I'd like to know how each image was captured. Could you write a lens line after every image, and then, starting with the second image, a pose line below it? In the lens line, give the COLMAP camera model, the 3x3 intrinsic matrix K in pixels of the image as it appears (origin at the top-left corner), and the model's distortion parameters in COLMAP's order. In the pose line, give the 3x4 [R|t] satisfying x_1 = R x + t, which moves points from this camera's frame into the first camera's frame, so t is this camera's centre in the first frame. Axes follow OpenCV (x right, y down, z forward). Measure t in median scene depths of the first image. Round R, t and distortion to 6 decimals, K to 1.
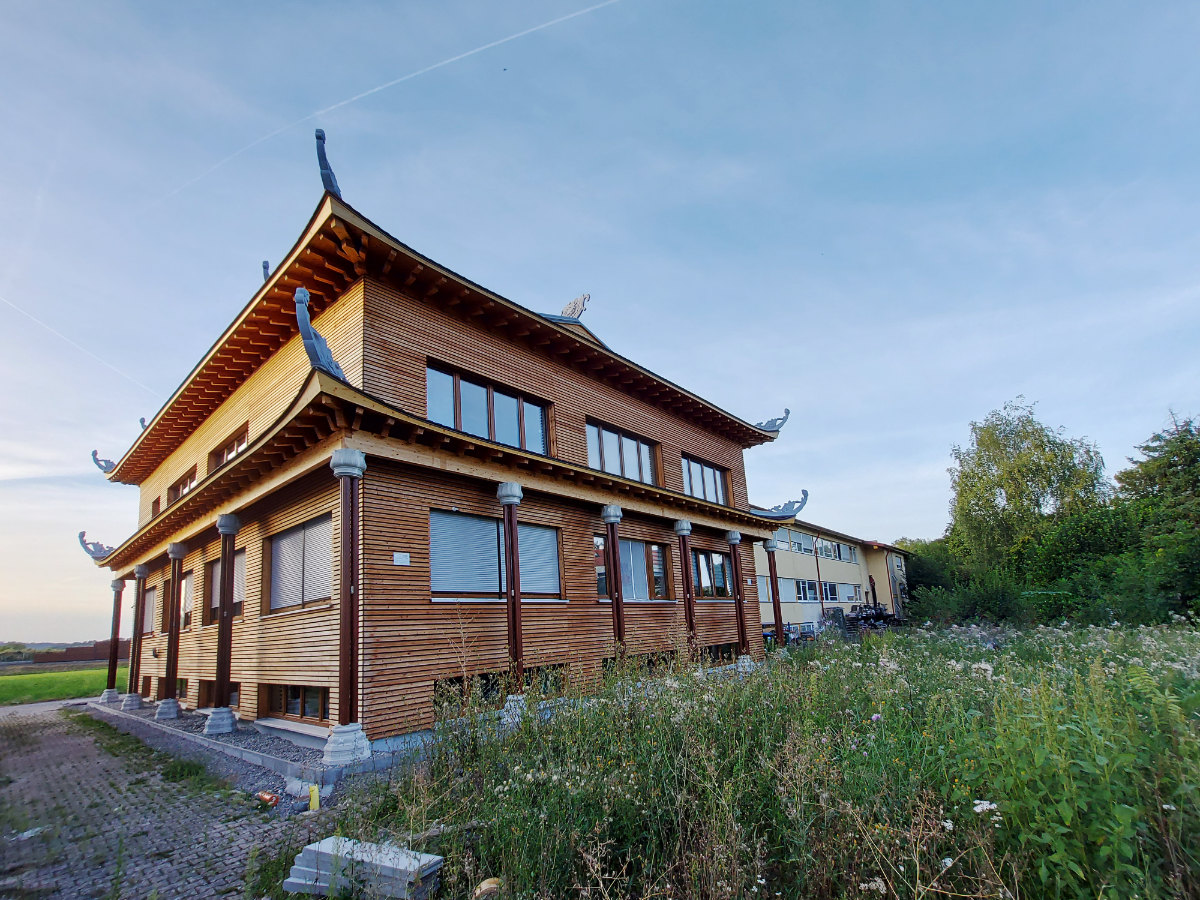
lens RADIAL K [[513.9, 0, 597.1], [0, 513.9, 454.2], [0, 0, 1]] dist [-0.039454, 0.003417]
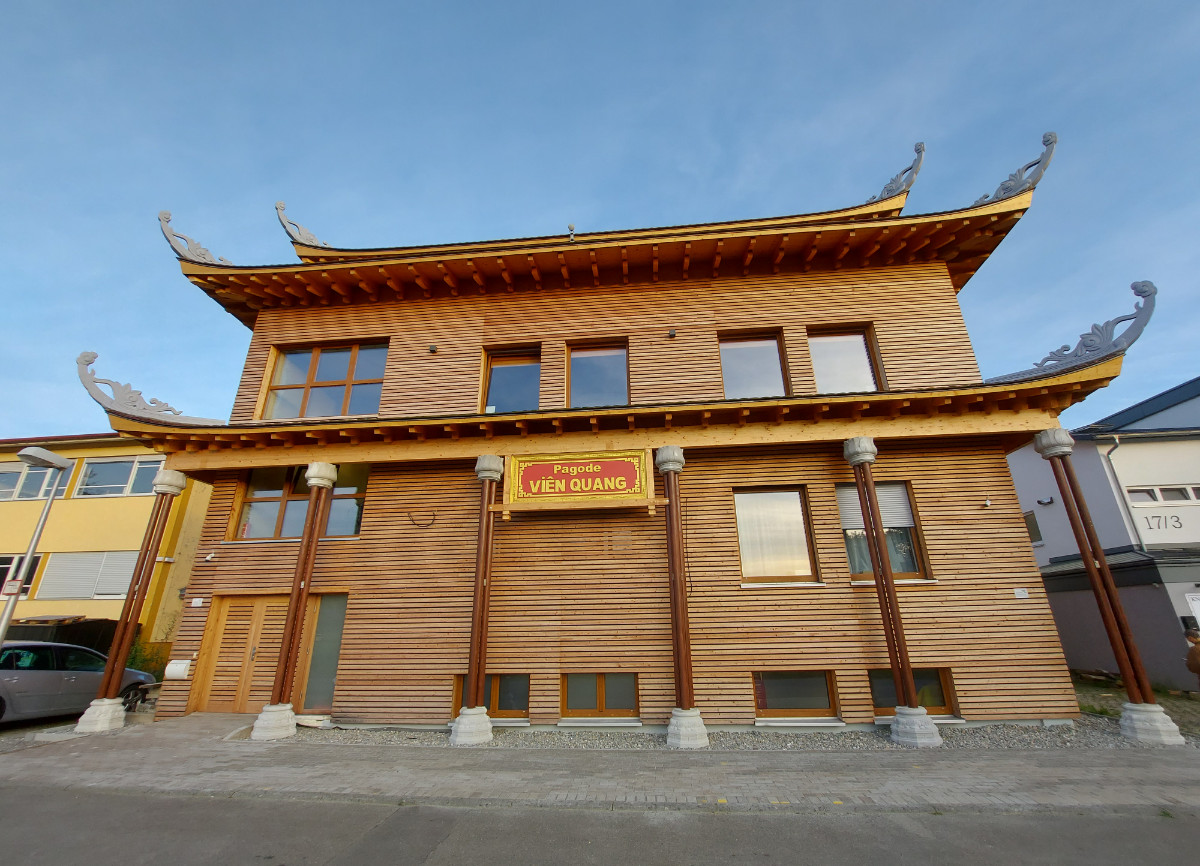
lens RADIAL K [[503.7, 0, 651.8], [0, 503.7, 456.1], [0, 0, 1]] dist [-0.000437, -0.000130]
pose [[0.585417, -0.223858, -0.779214, 0.474616], [0.245627, 0.964924, -0.092672, 0.146788], [0.772628, -0.137144, 0.619868, 0.479409]]
